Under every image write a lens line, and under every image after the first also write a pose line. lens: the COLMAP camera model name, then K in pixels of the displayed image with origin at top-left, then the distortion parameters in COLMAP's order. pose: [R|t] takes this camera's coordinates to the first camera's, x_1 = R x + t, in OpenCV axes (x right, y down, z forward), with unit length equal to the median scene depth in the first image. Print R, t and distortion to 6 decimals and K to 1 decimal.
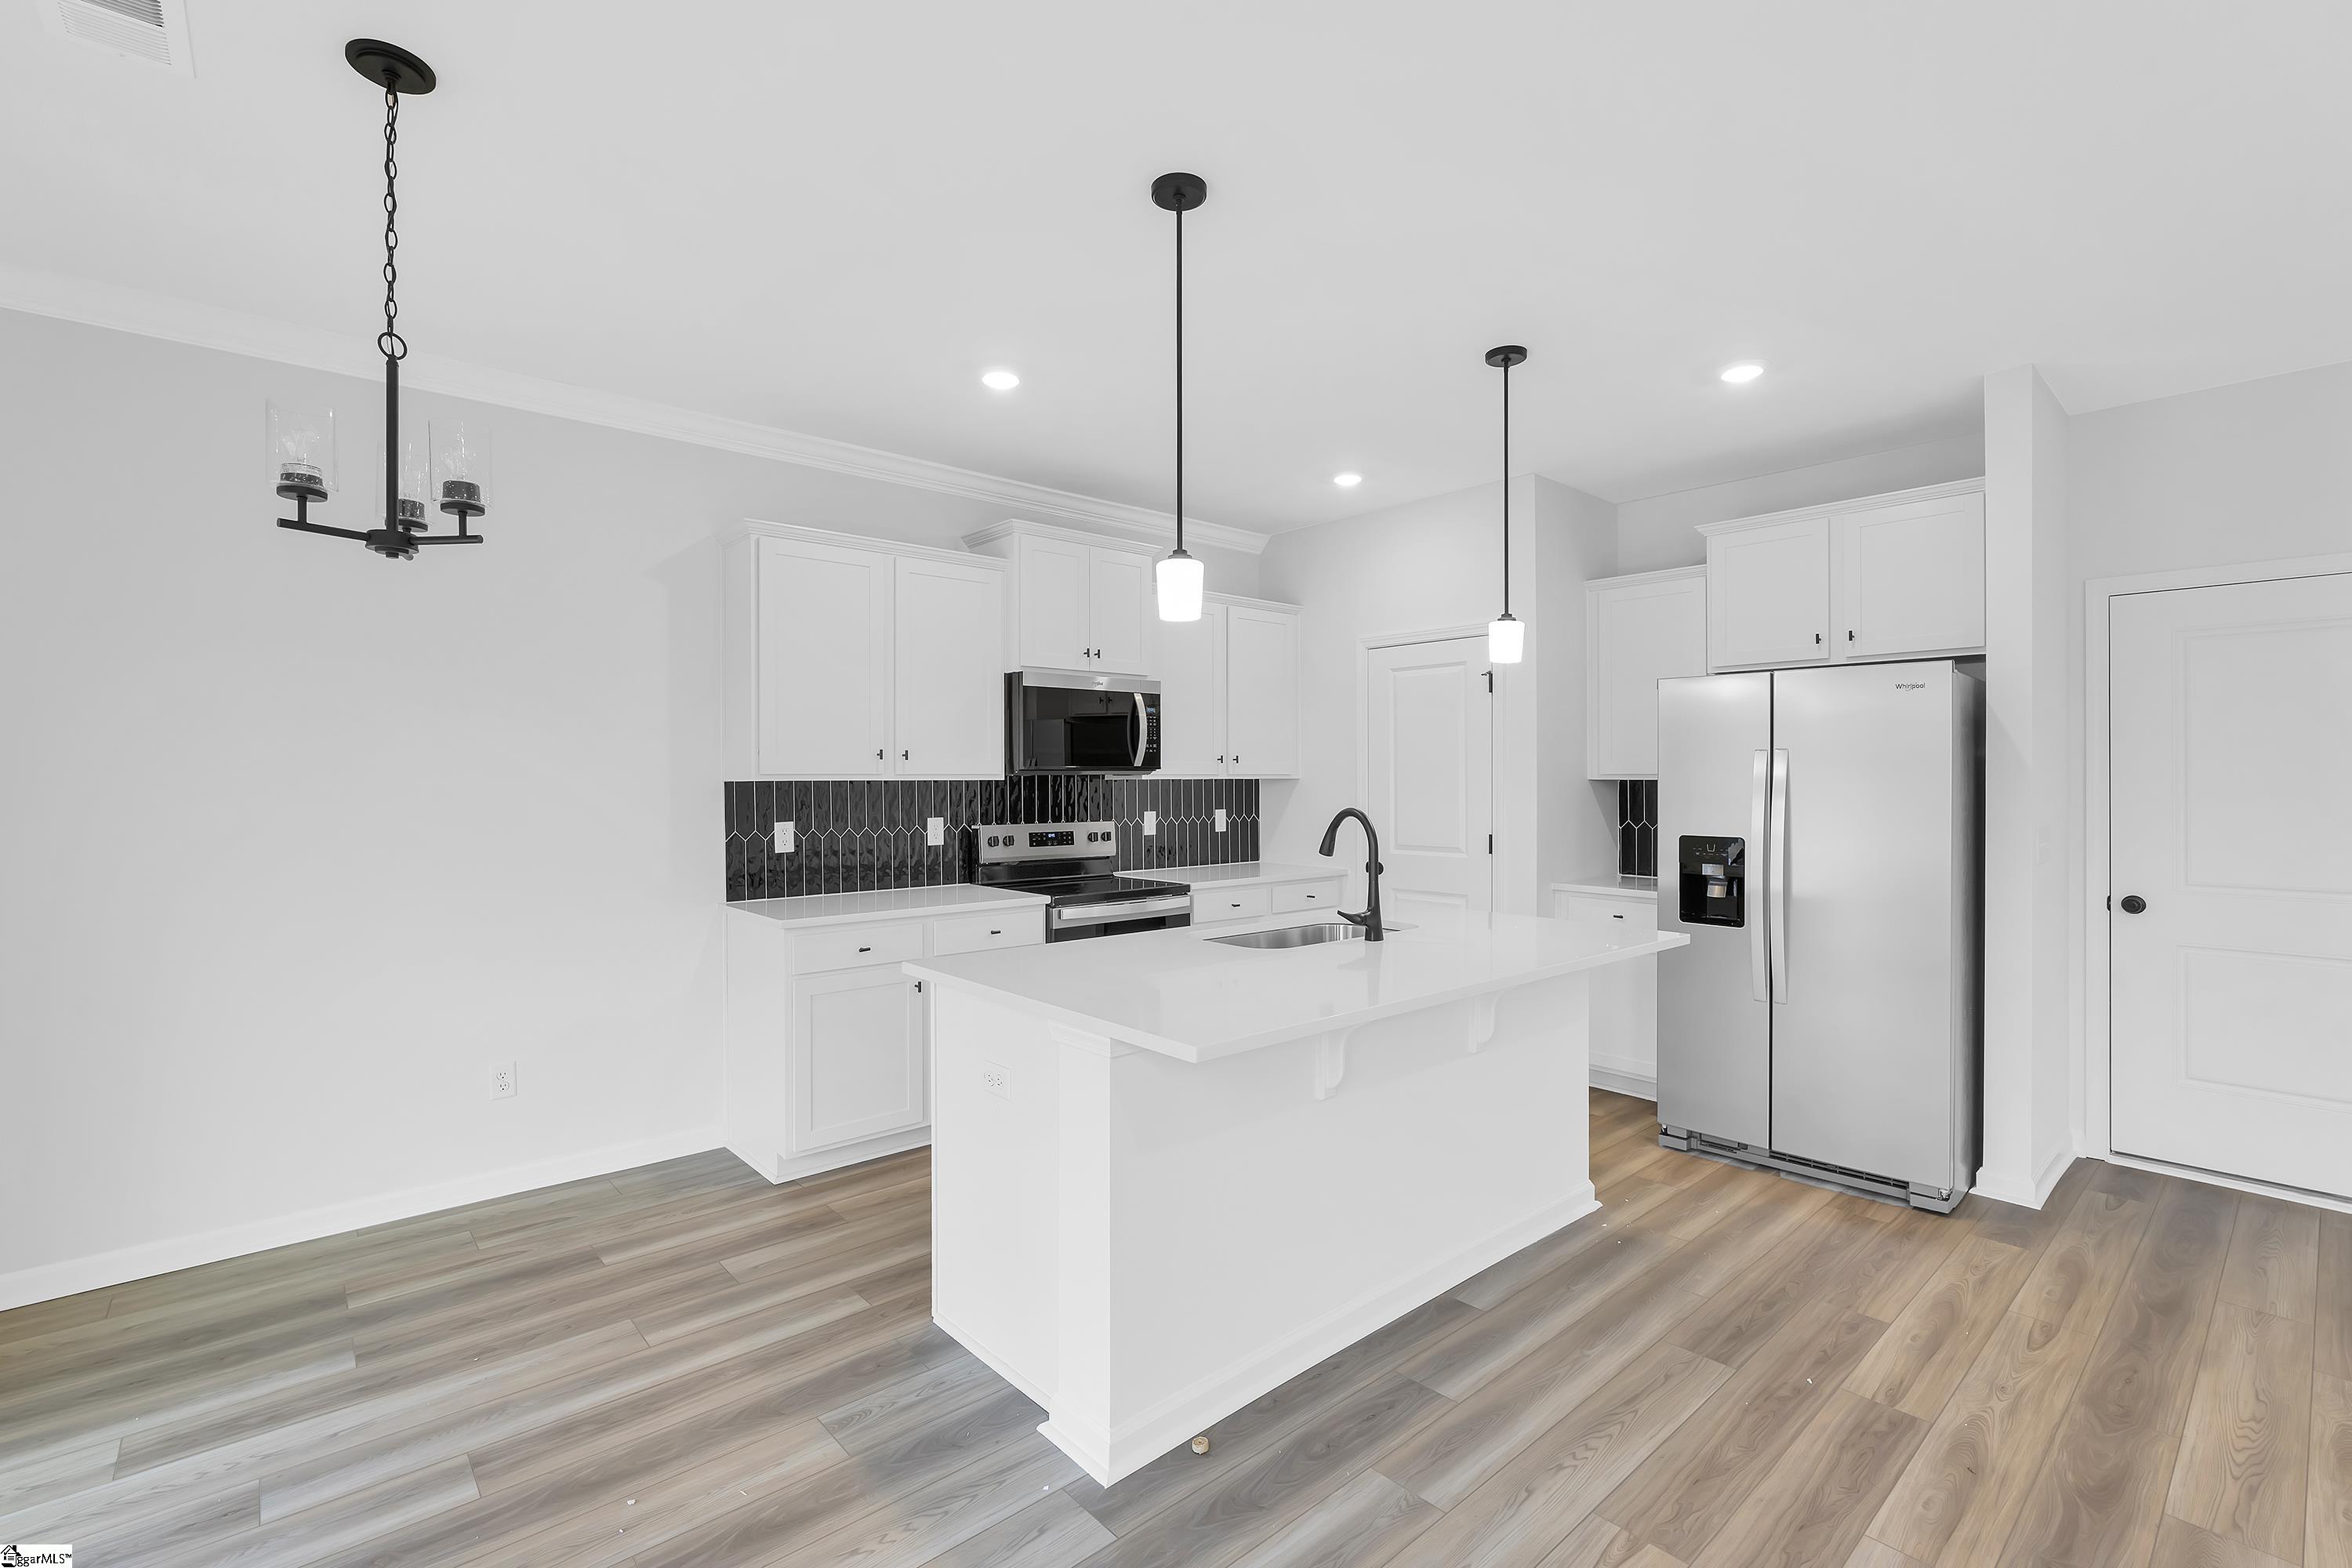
lens RADIAL K [[1039.1, 0, 1176.0], [0, 1039.1, 784.0], [0, 0, 1]] dist [-0.004642, -0.000249]
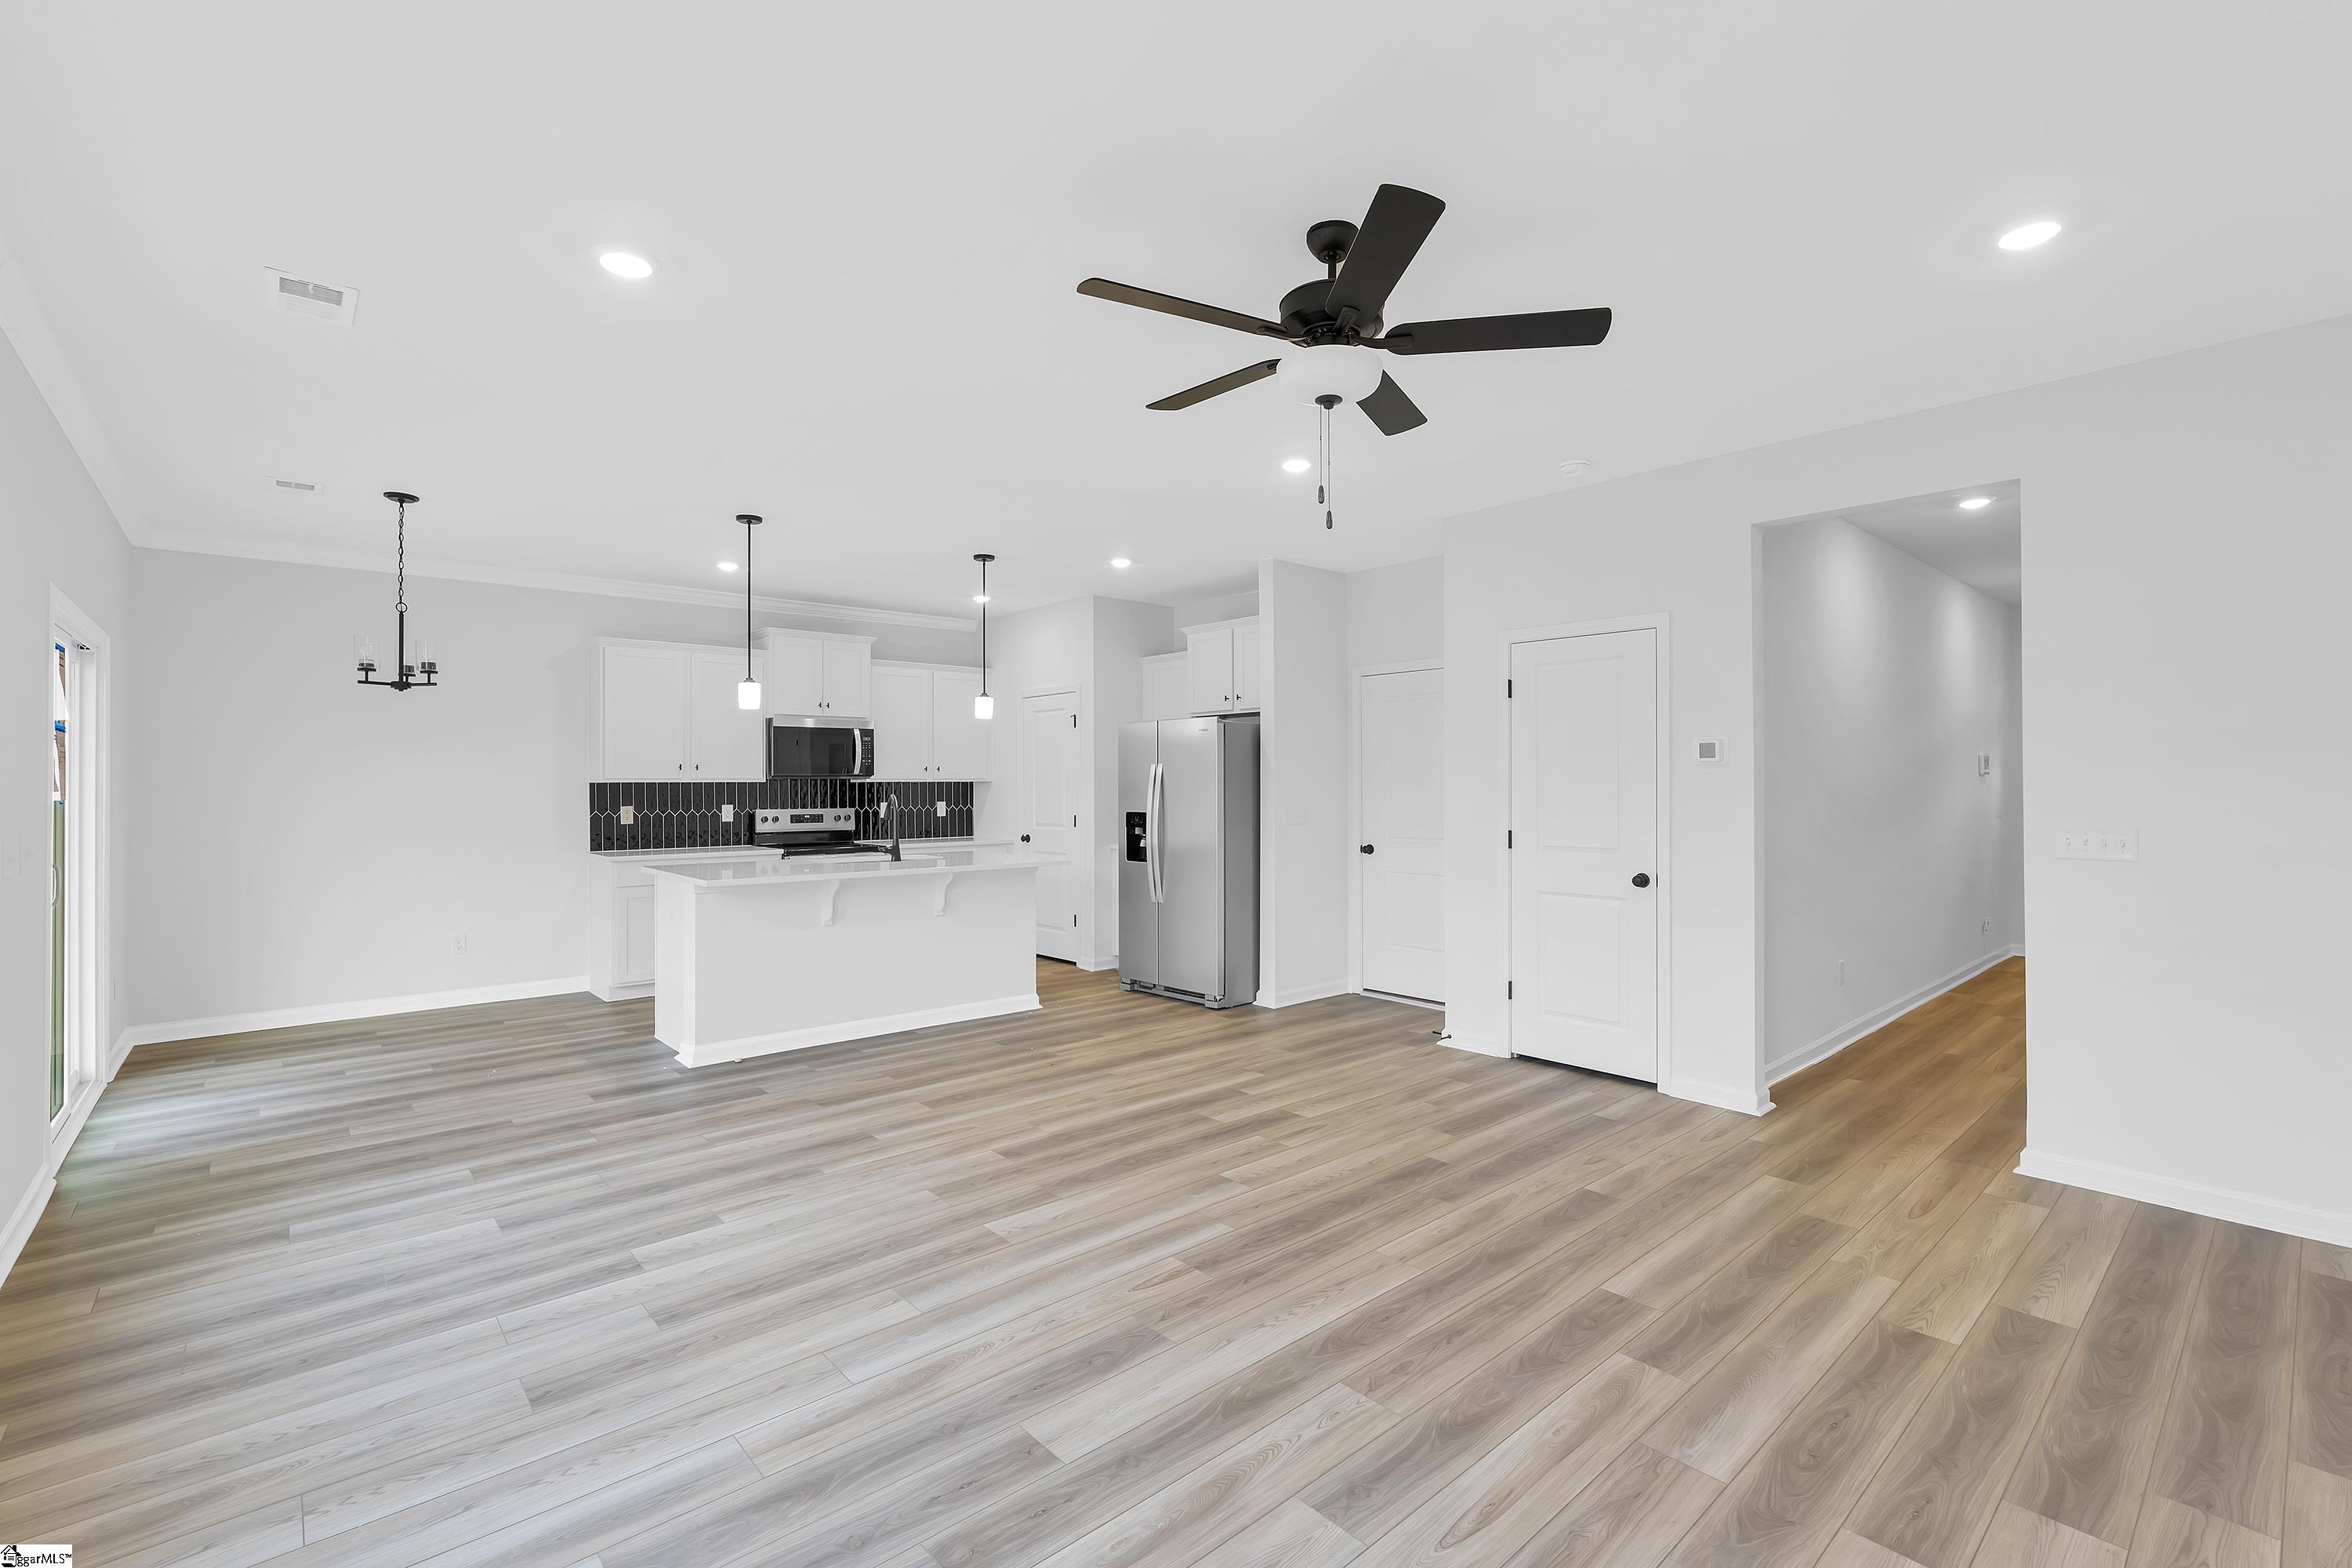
lens RADIAL K [[1027.9, 0, 1176.5], [0, 1027.9, 780.2], [0, 0, 1]] dist [-0.007254, -0.000194]
pose [[0.999995, -0.002265, 0.002034, 0.536581], [0.002287, 0.999939, -0.010826, 0.013816], [-0.002009, 0.010830, 0.999939, -0.711577]]
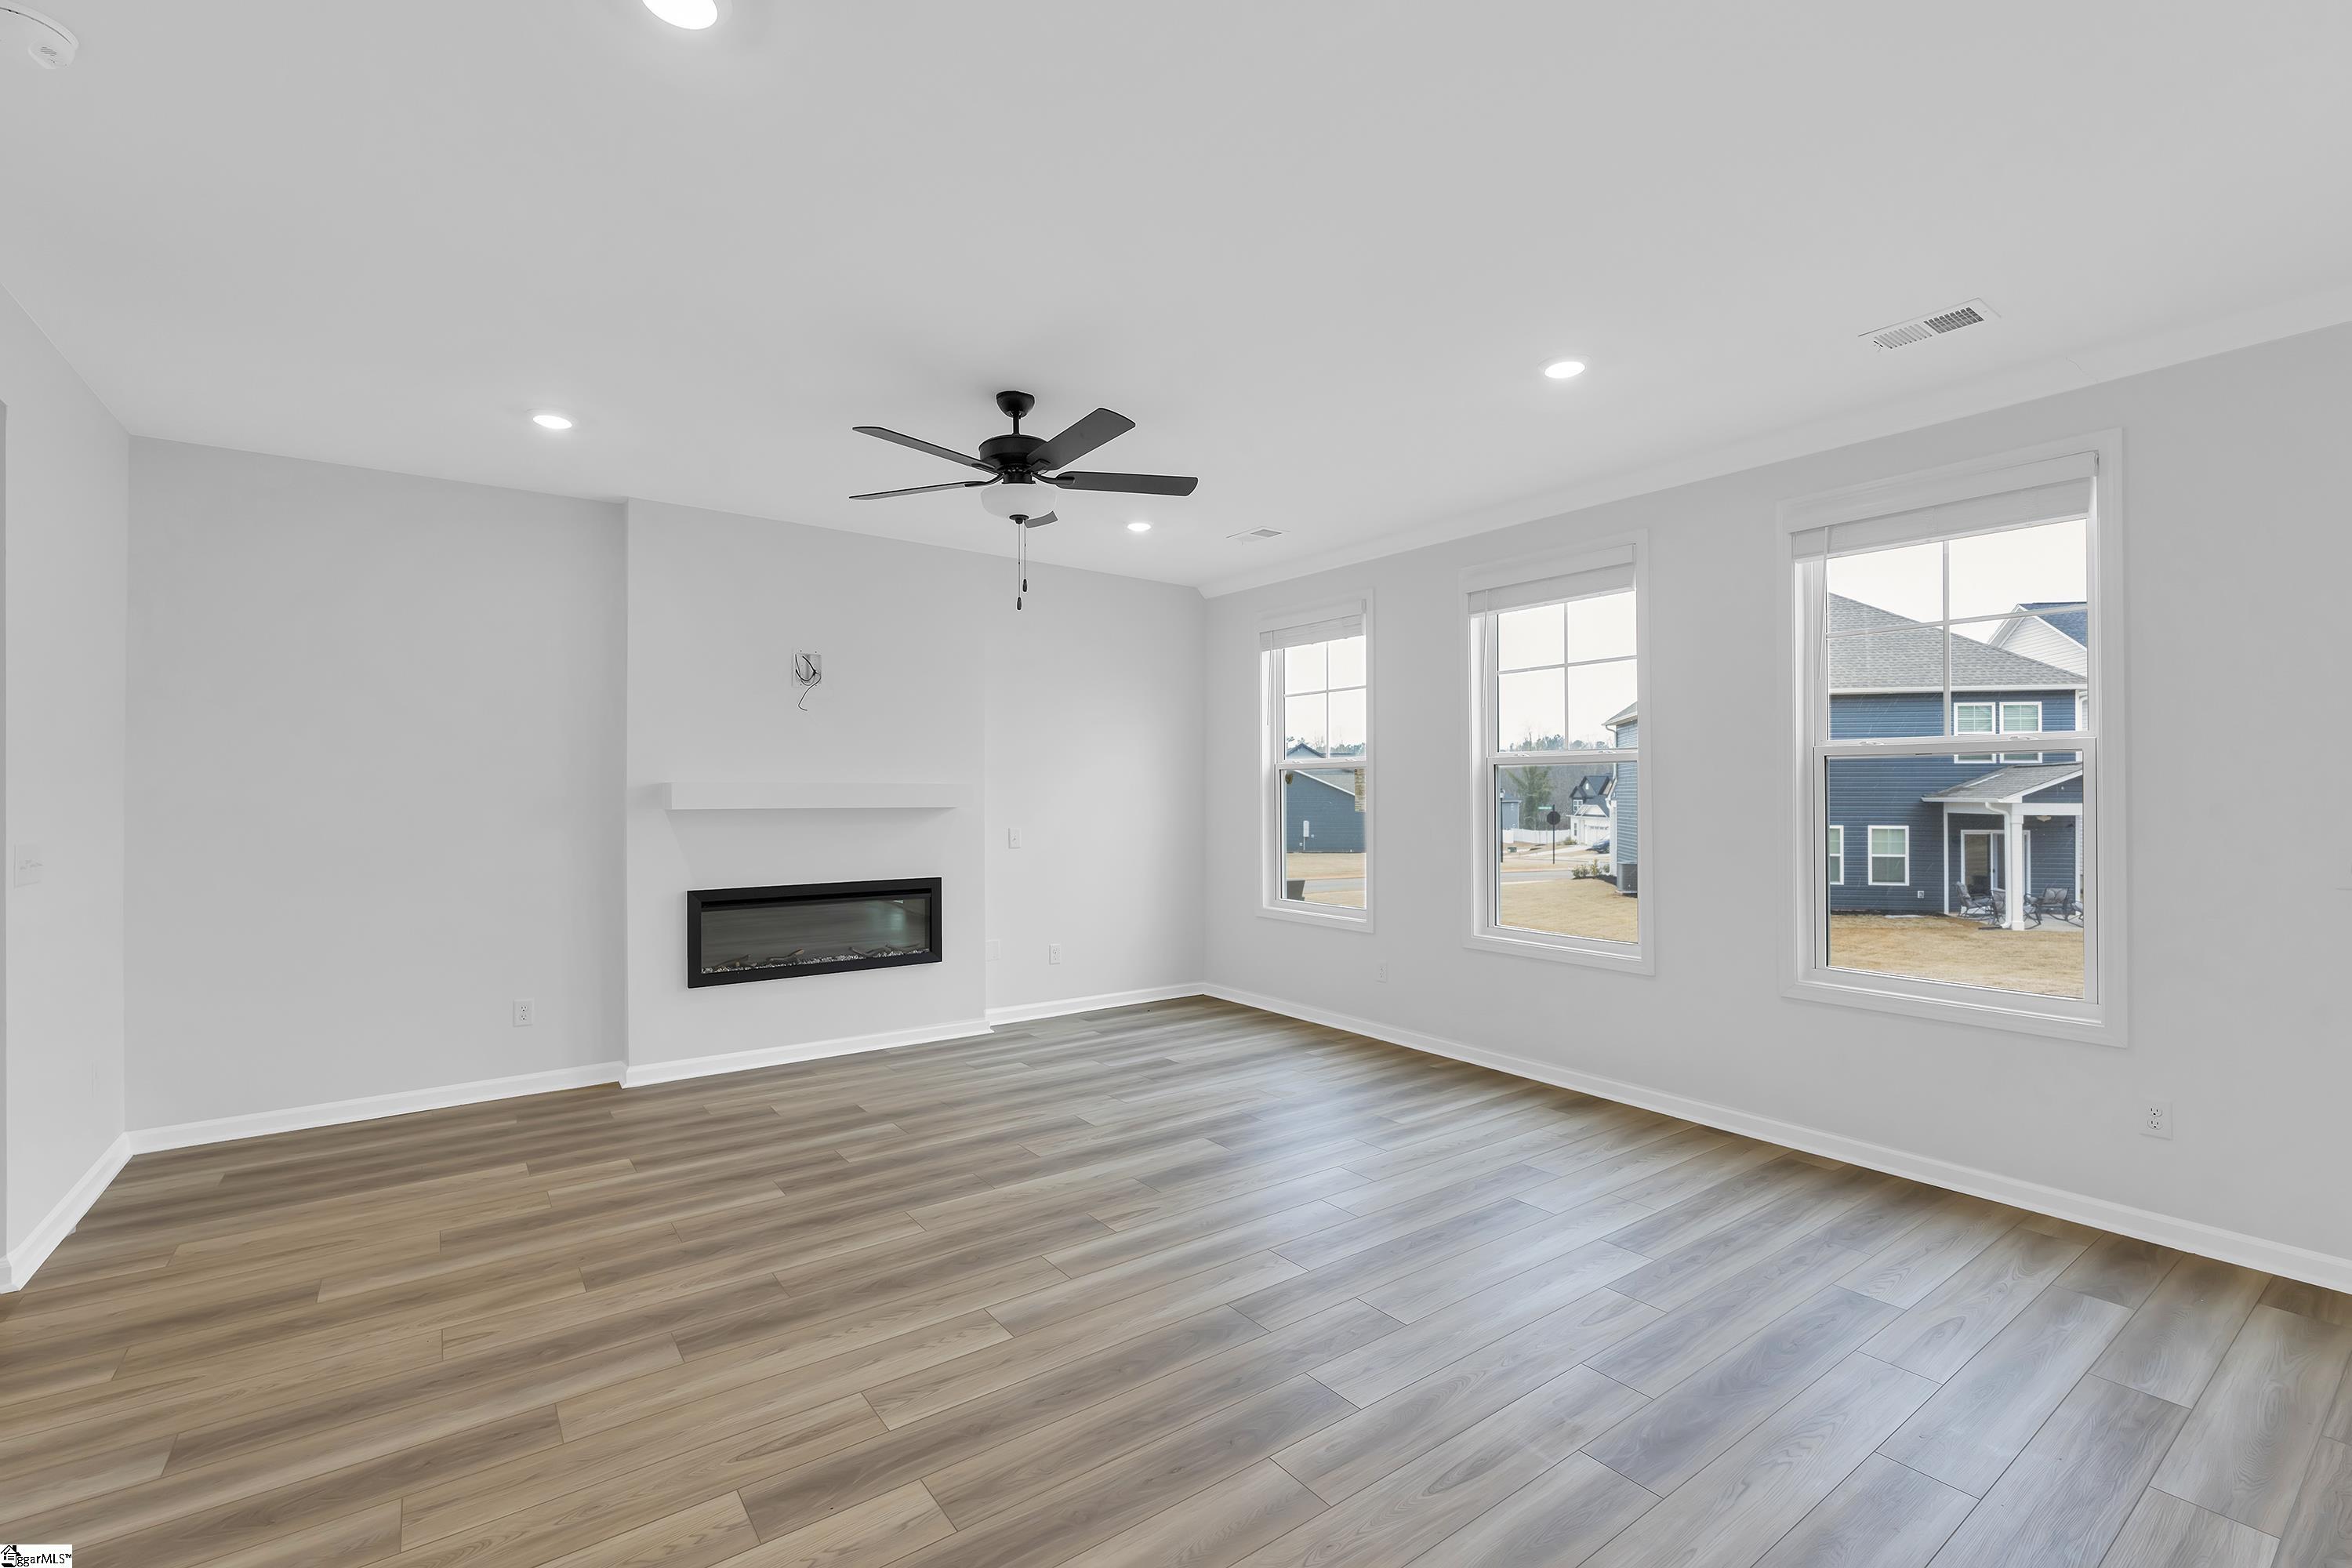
lens RADIAL K [[1017.1, 0, 1180.7], [0, 1017.1, 790.4], [0, 0, 1]] dist [-0.001985, -0.000326]
pose [[-0.995912, 0.001223, 0.090318, 0.415437], [0.001619, 0.999989, 0.004311, 0.004243], [-0.090312, 0.004440, -0.995904, 0.775023]]
